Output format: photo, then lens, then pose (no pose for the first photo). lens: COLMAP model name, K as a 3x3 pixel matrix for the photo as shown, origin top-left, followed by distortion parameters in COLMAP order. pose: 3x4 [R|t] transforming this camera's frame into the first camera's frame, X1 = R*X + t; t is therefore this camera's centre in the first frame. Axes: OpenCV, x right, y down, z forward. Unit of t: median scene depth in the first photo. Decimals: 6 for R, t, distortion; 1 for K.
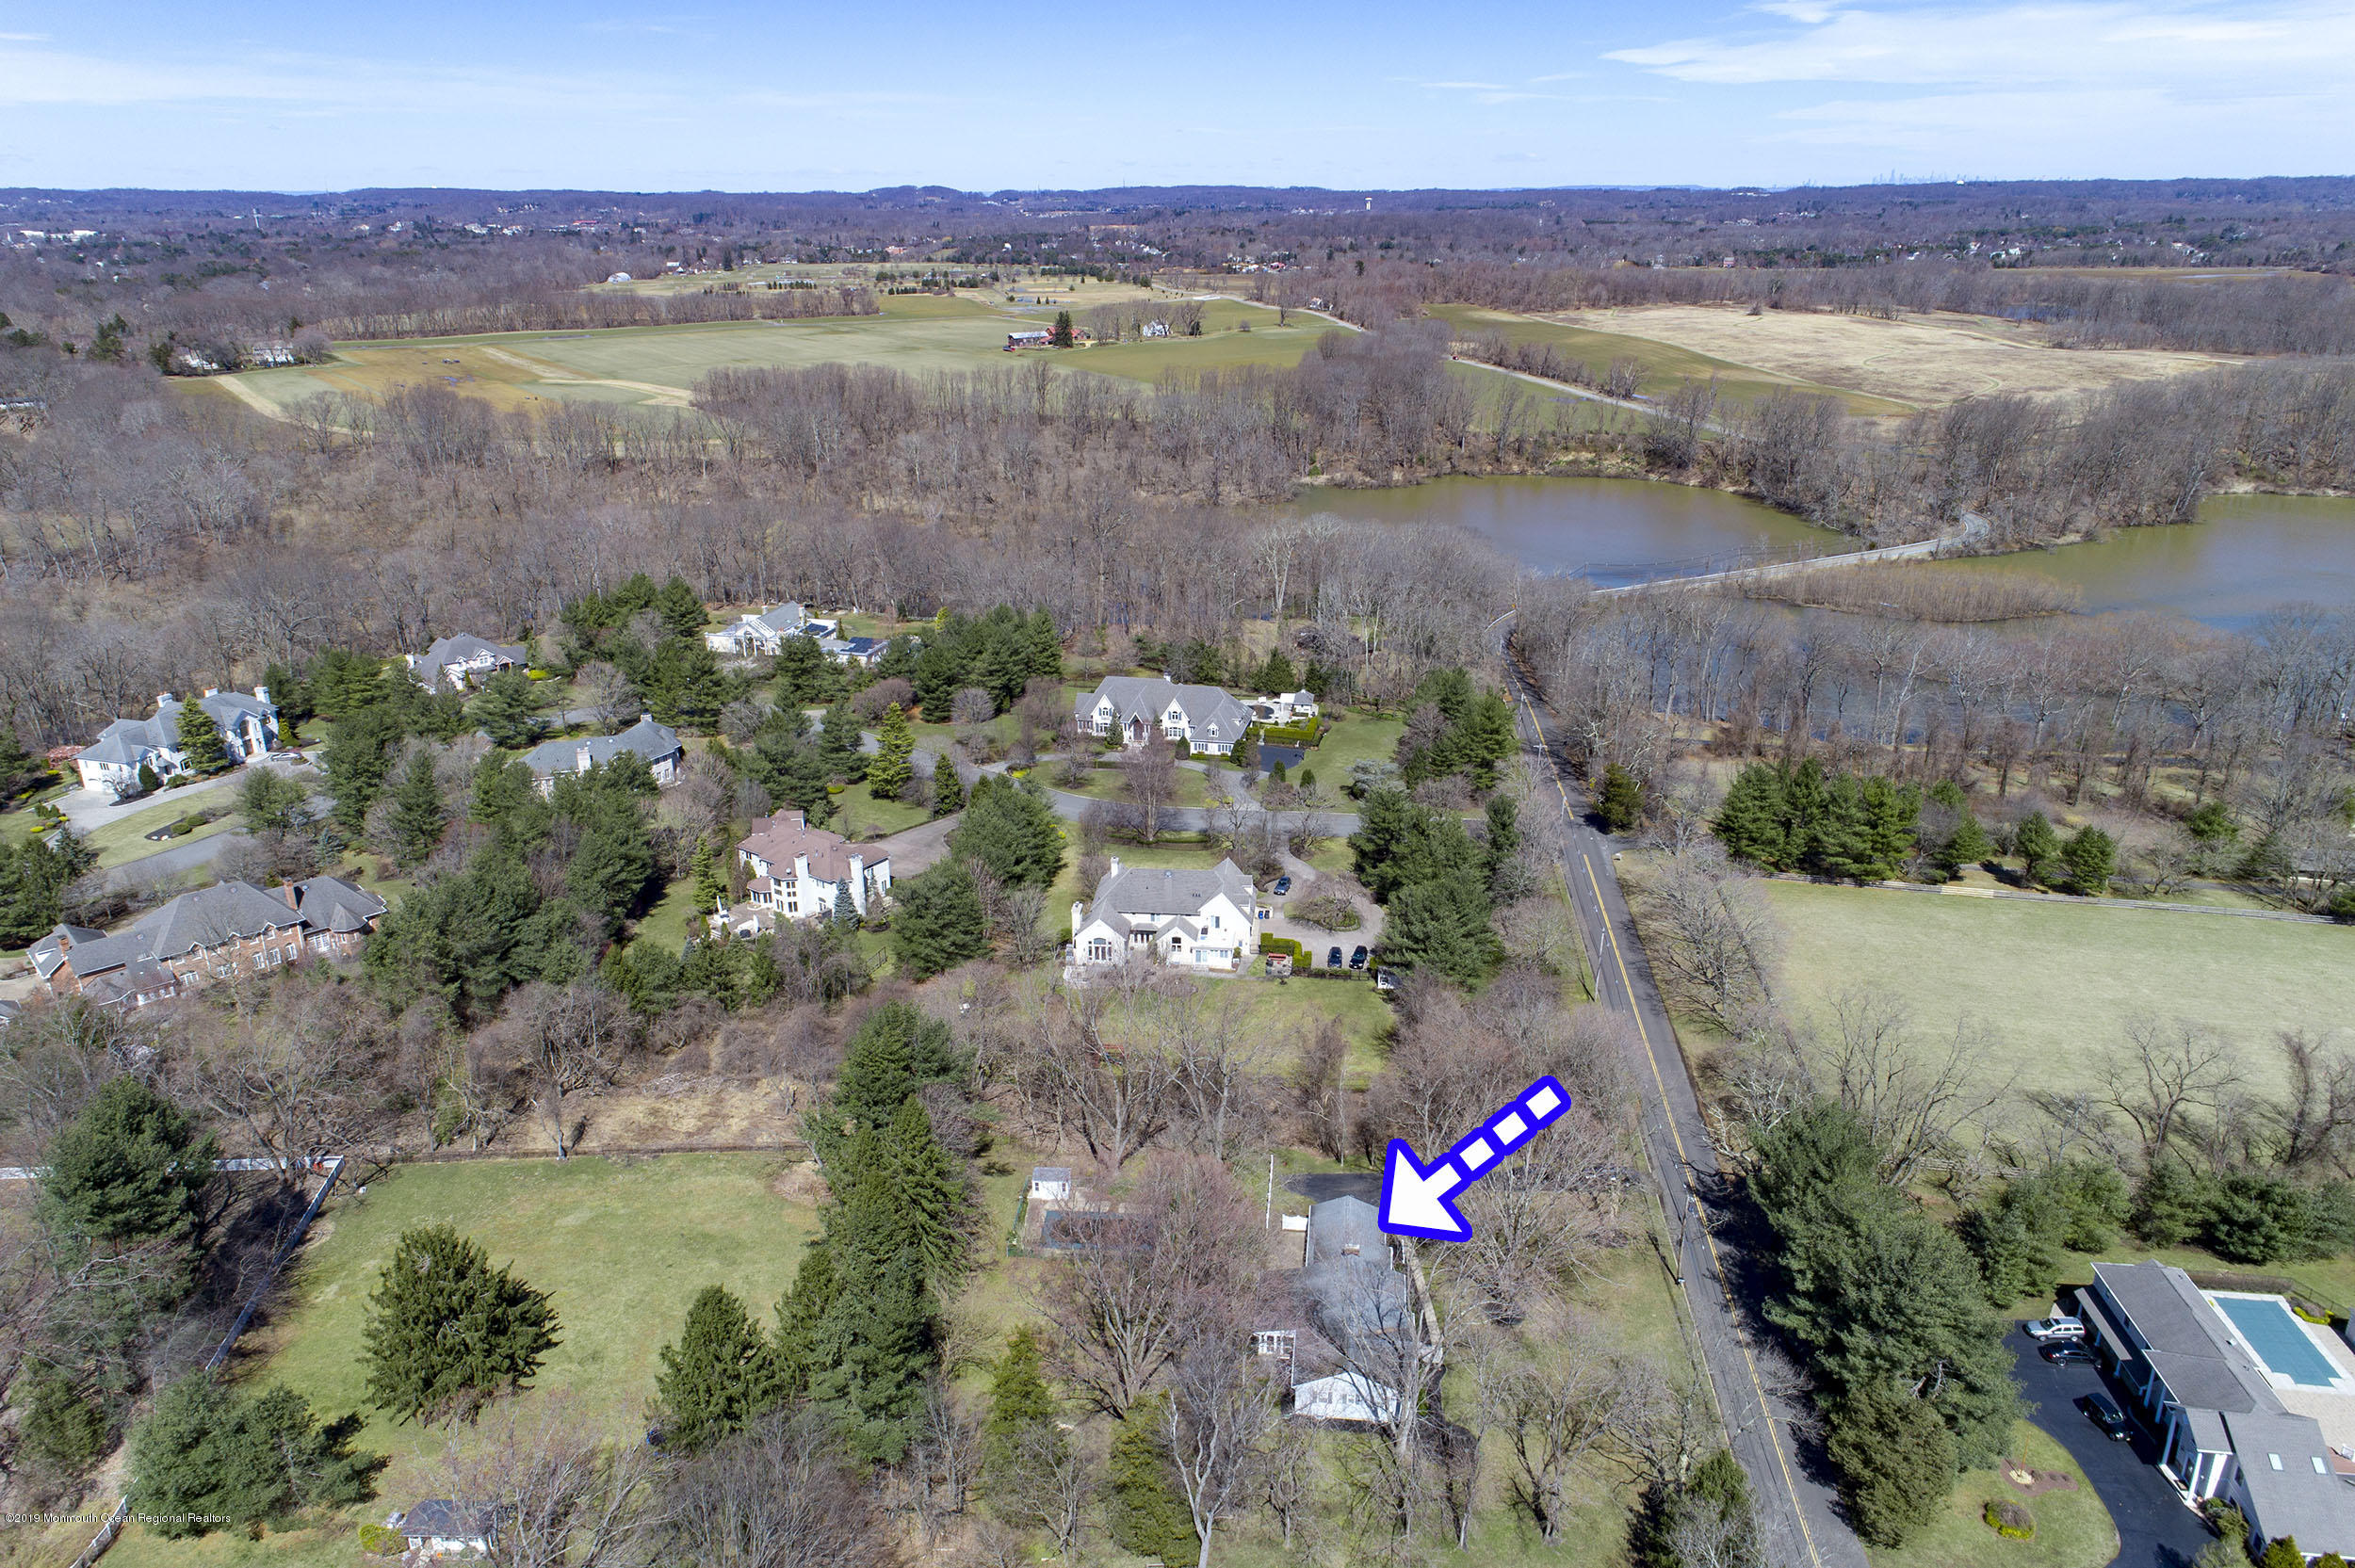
lens RADIAL K [[1610.9, 0, 1177.5], [0, 1610.9, 784.0], [0, 0, 1]] dist [0.032612, 0.008798]
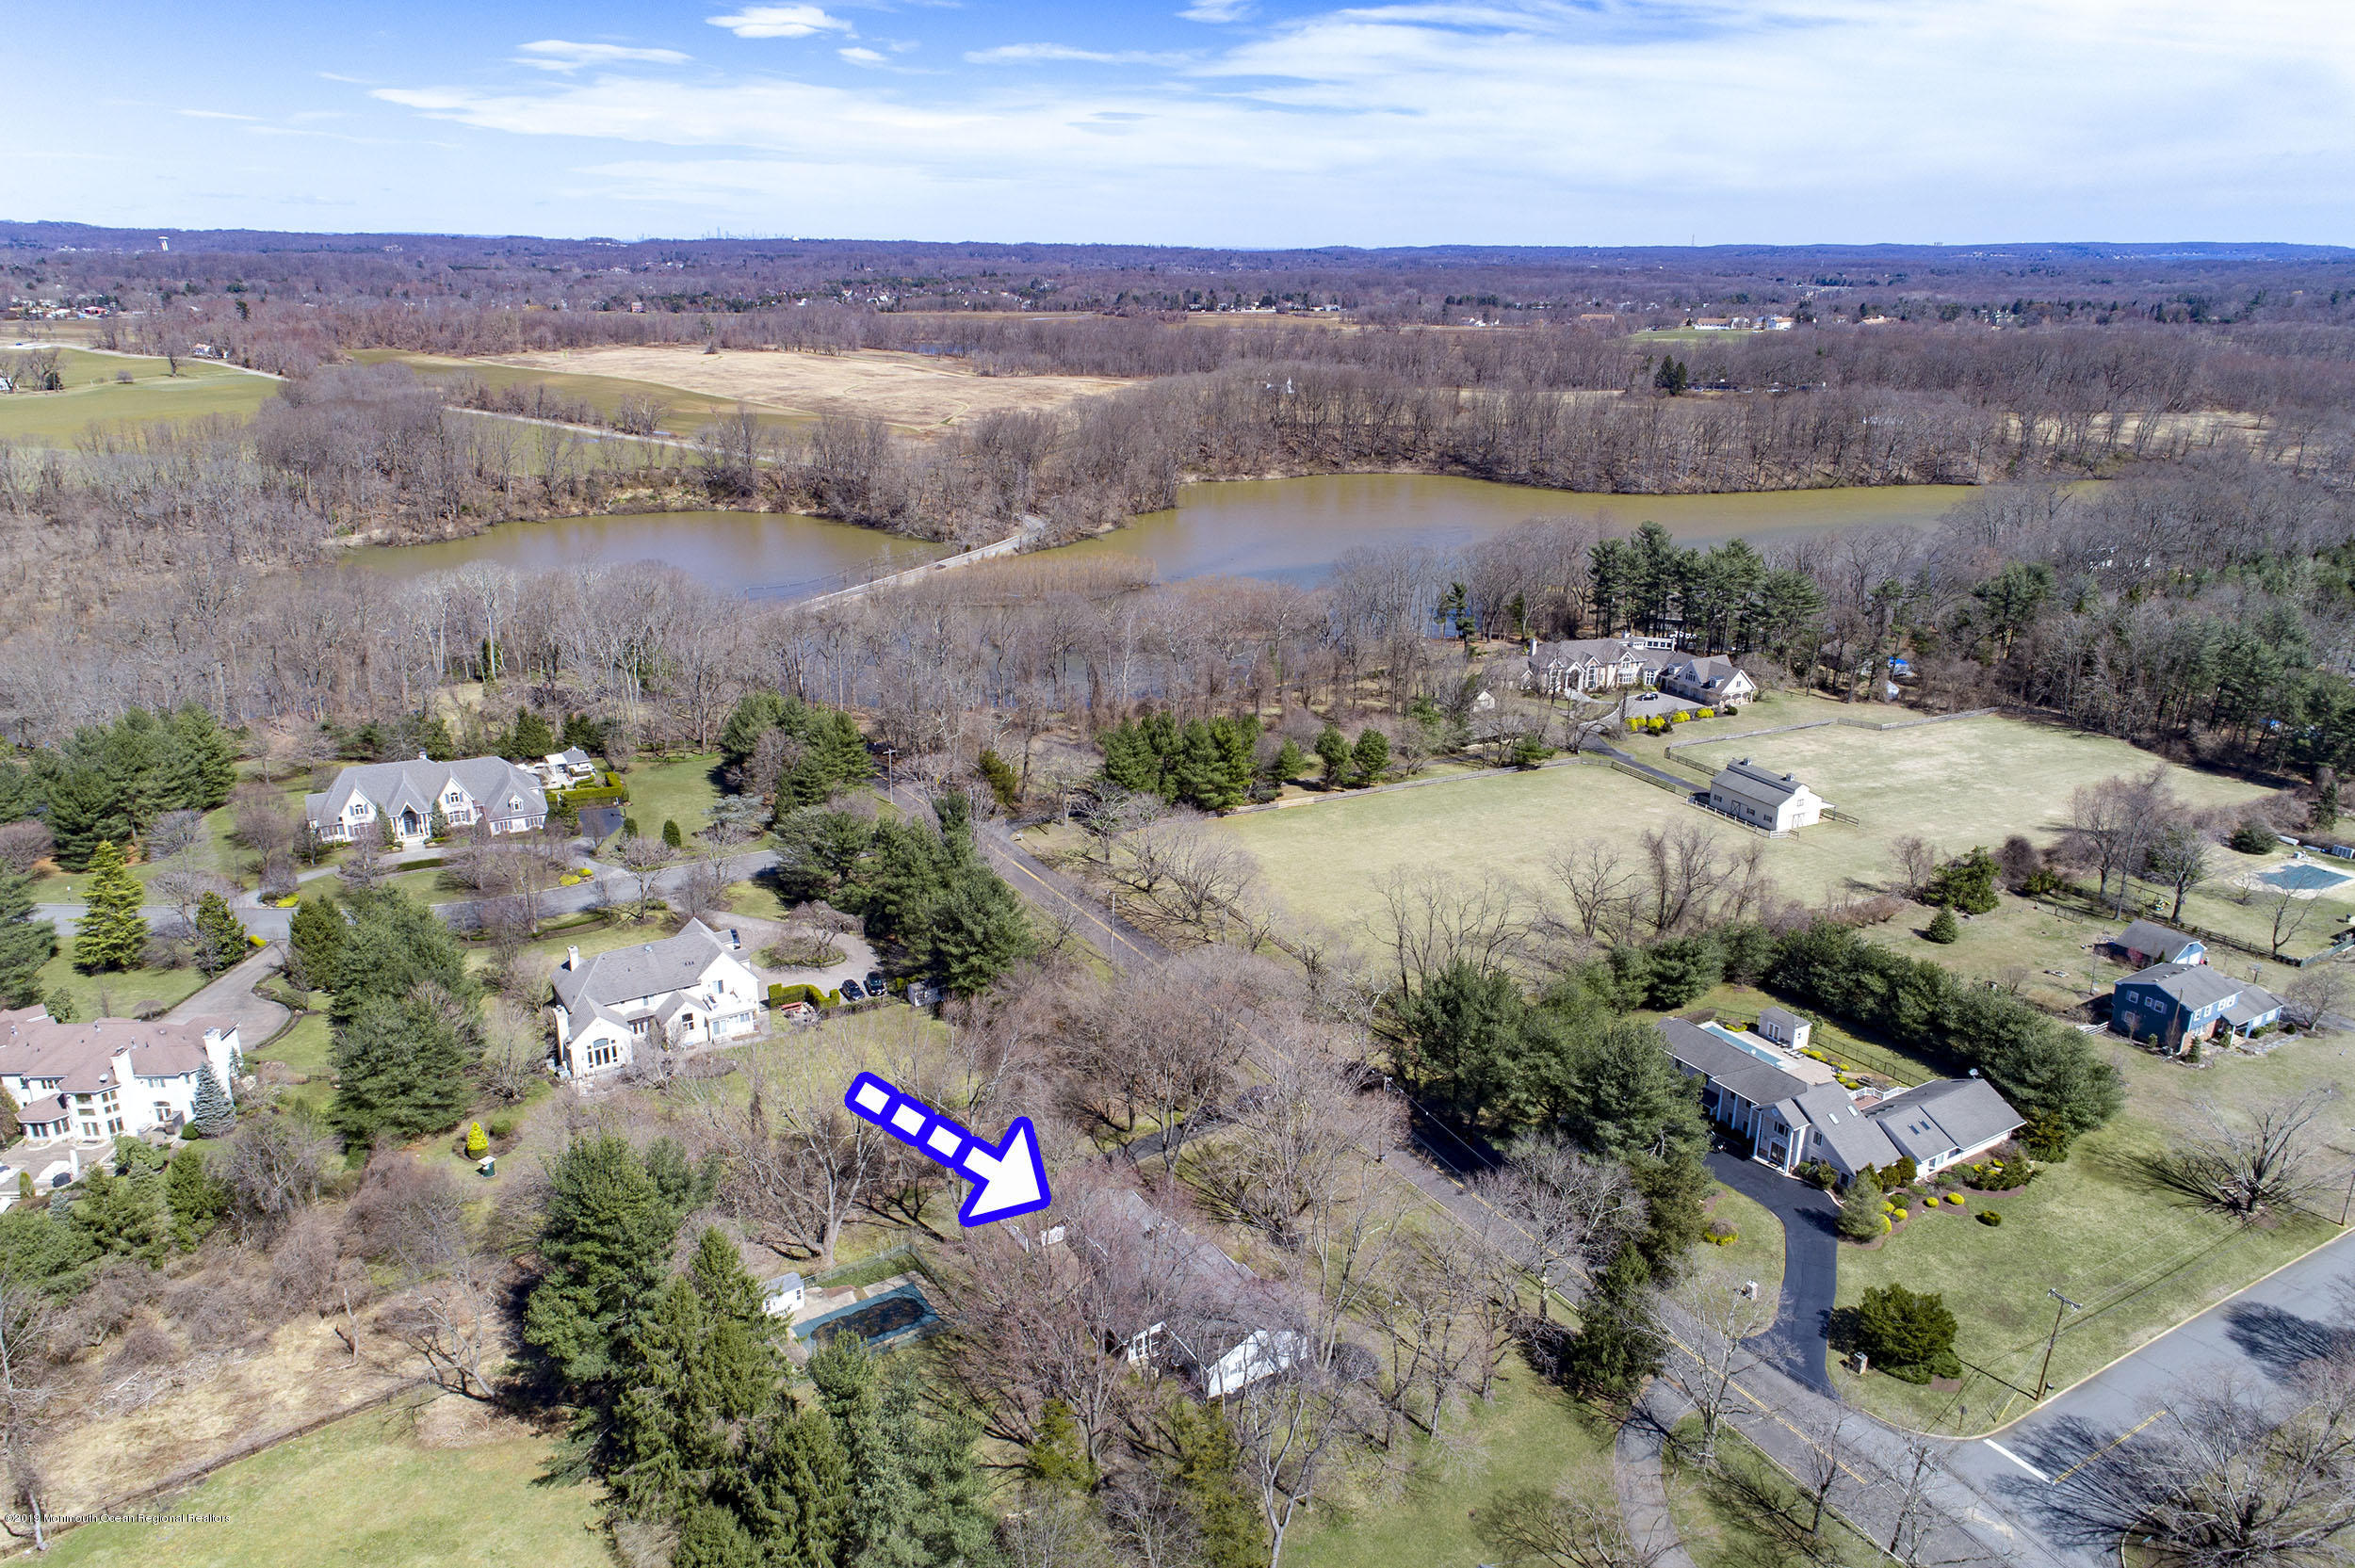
lens RADIAL K [[1610.9, 0, 1177.5], [0, 1610.9, 784.0], [0, 0, 1]] dist [0.032612, 0.008798]
pose [[0.794560, -0.183708, 0.578728, -0.098838], [0.200310, 0.979079, 0.035778, -0.001879], [-0.573193, 0.087497, 0.814736, 0.043534]]
